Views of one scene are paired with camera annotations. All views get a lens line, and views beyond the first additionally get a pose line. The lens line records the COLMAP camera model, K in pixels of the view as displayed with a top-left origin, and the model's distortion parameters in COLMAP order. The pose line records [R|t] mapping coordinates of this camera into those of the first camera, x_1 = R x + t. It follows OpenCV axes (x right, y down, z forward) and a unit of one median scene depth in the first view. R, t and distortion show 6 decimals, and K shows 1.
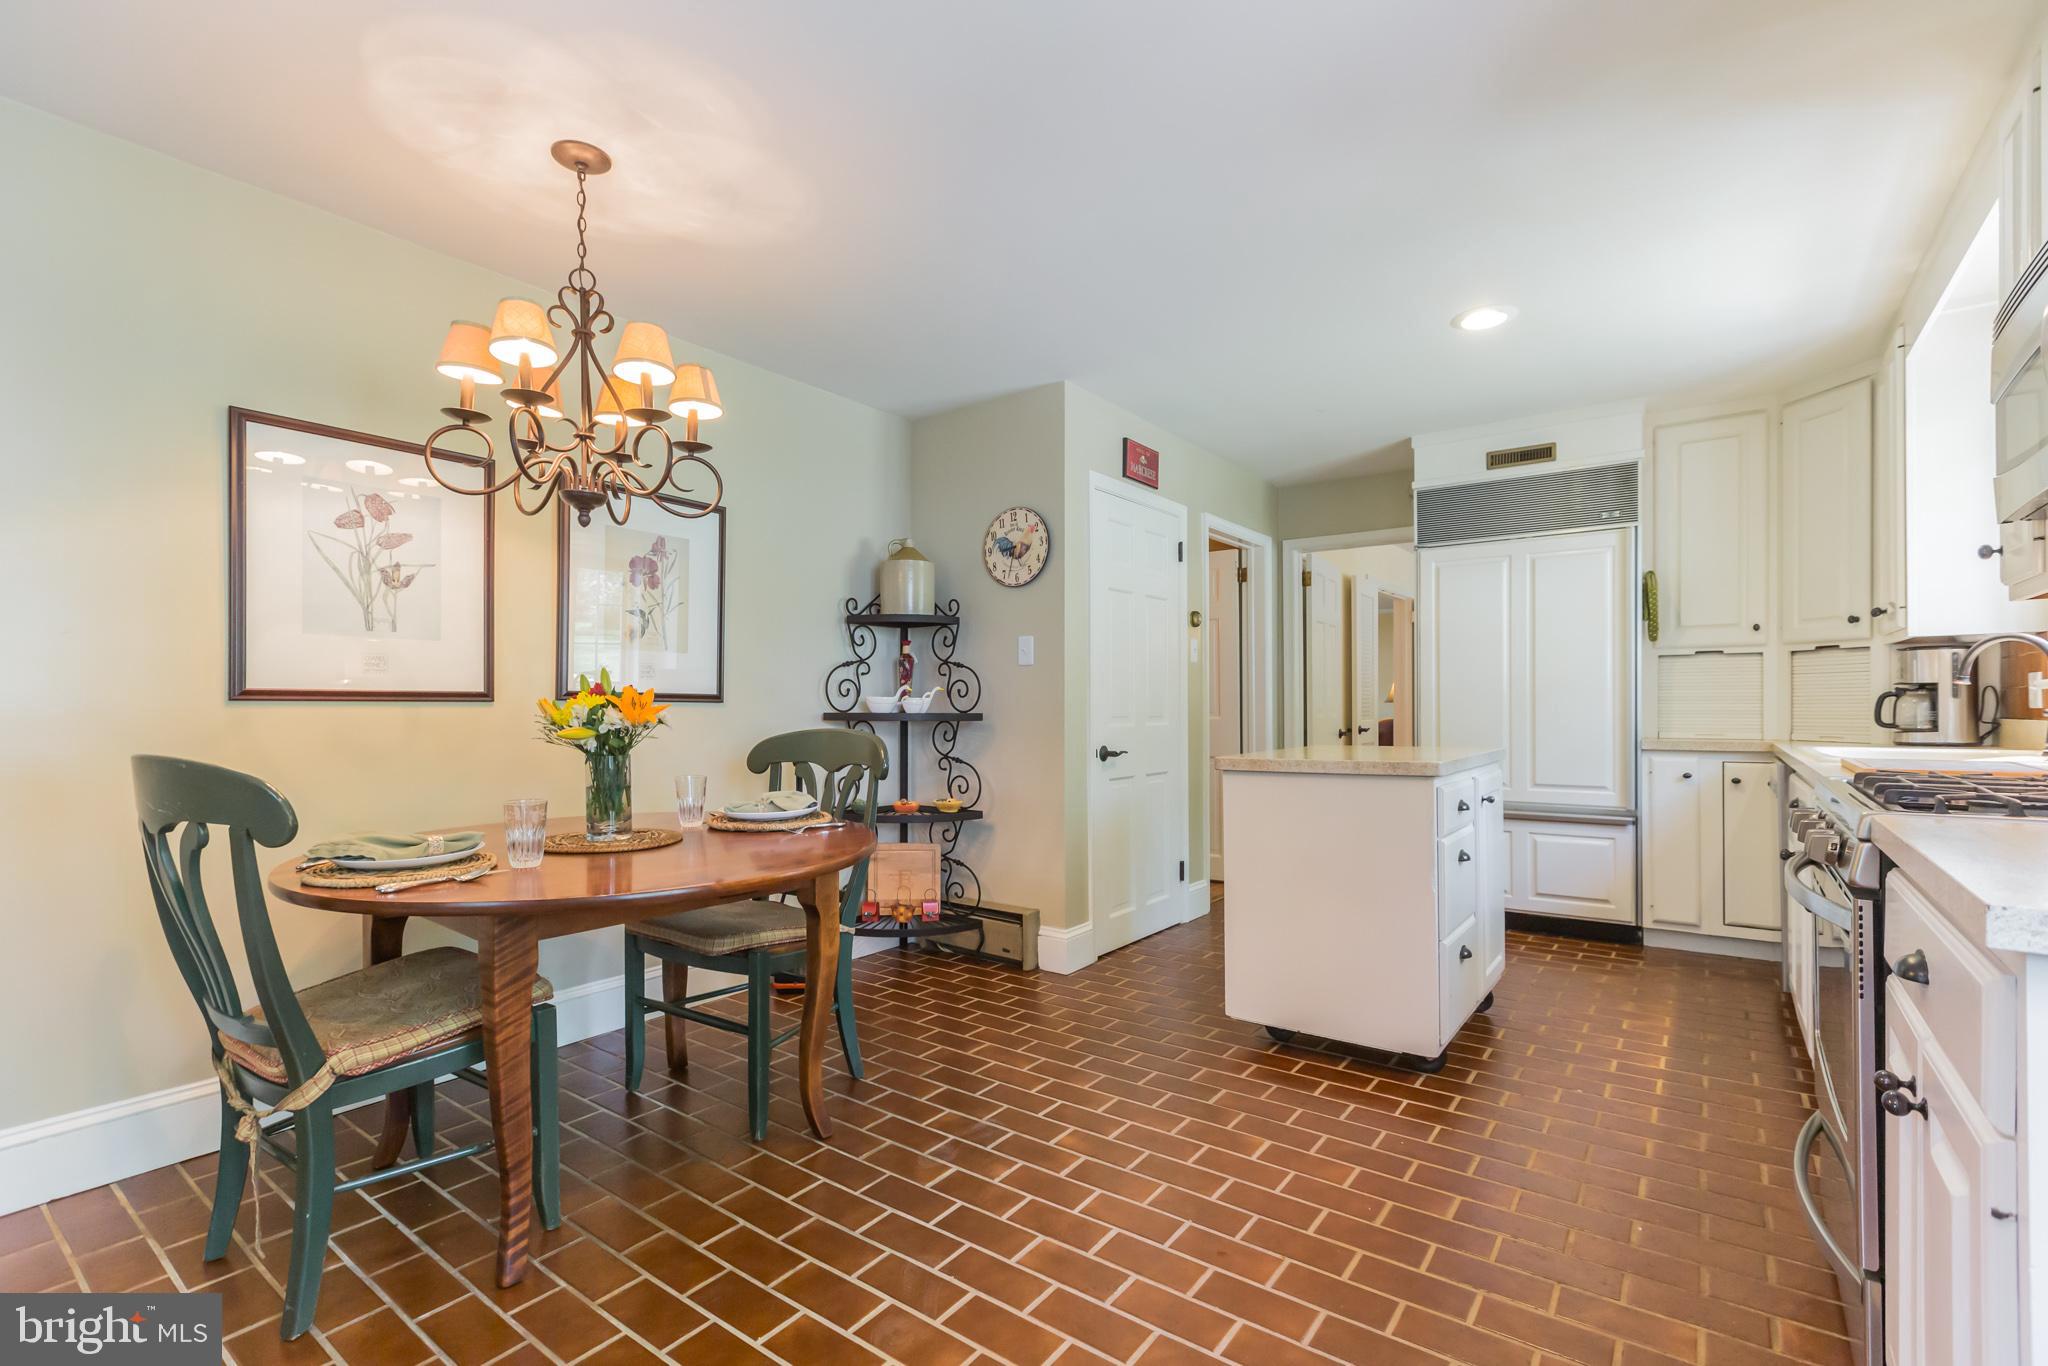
lens RADIAL K [[941.7, 0, 1022.7], [0, 941.7, 710.3], [0, 0, 1]] dist [0.001883, 0.000821]
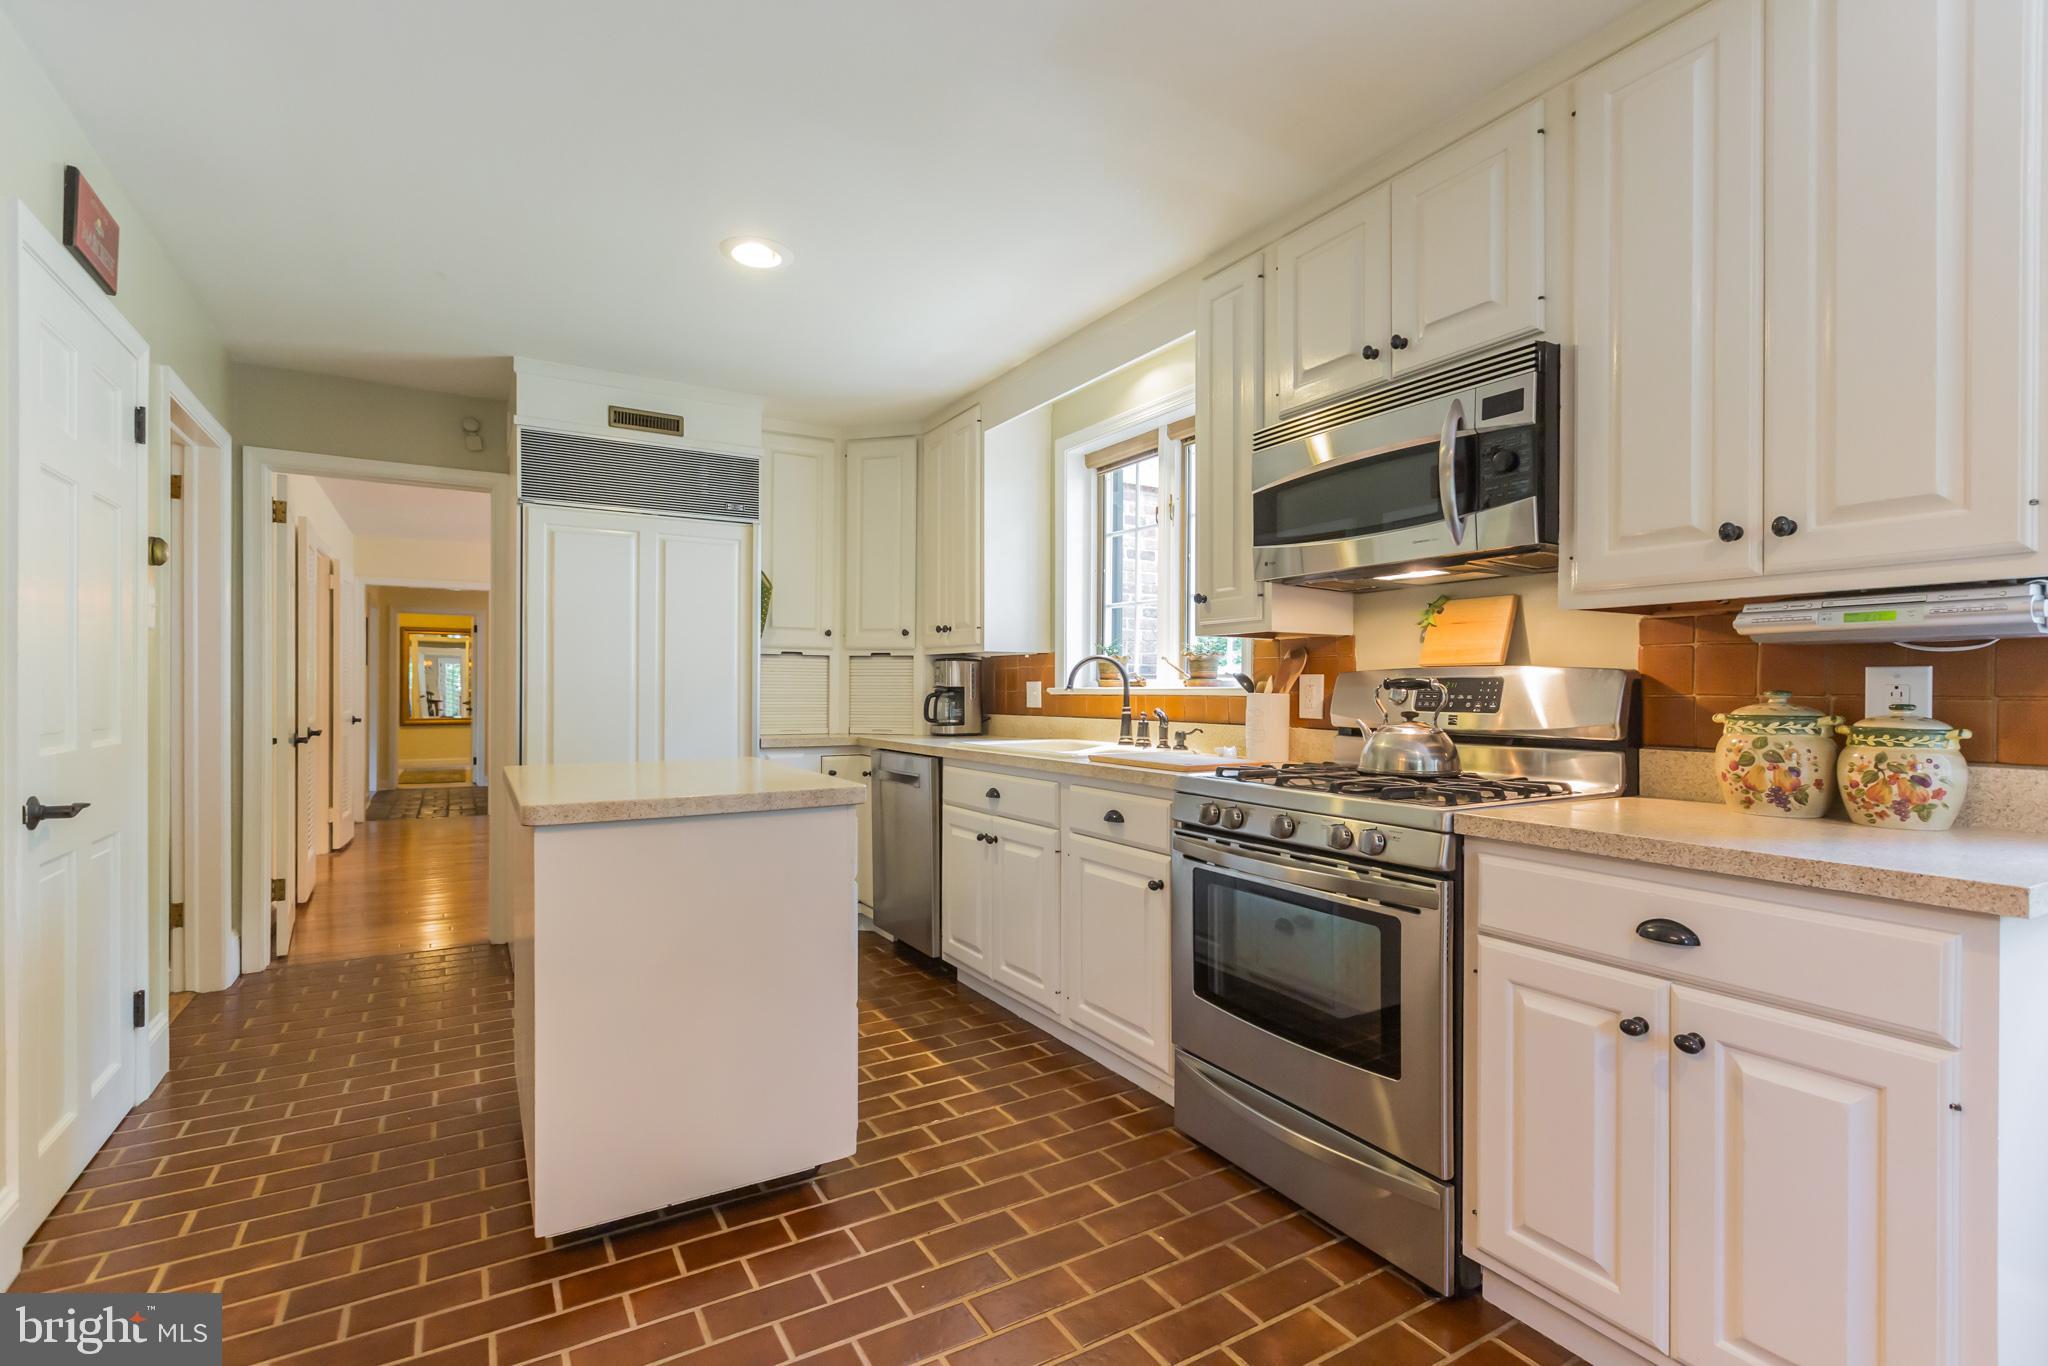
lens RADIAL K [[940.9, 0, 1021.3], [0, 940.9, 692.6], [0, 0, 1]] dist [0.000267, 0.000430]
pose [[0.381446, 0.004749, 0.924379, -0.161054], [-0.002750, 0.999988, -0.004003, -0.013949], [-0.924387, -0.001015, 0.381455, 0.363880]]
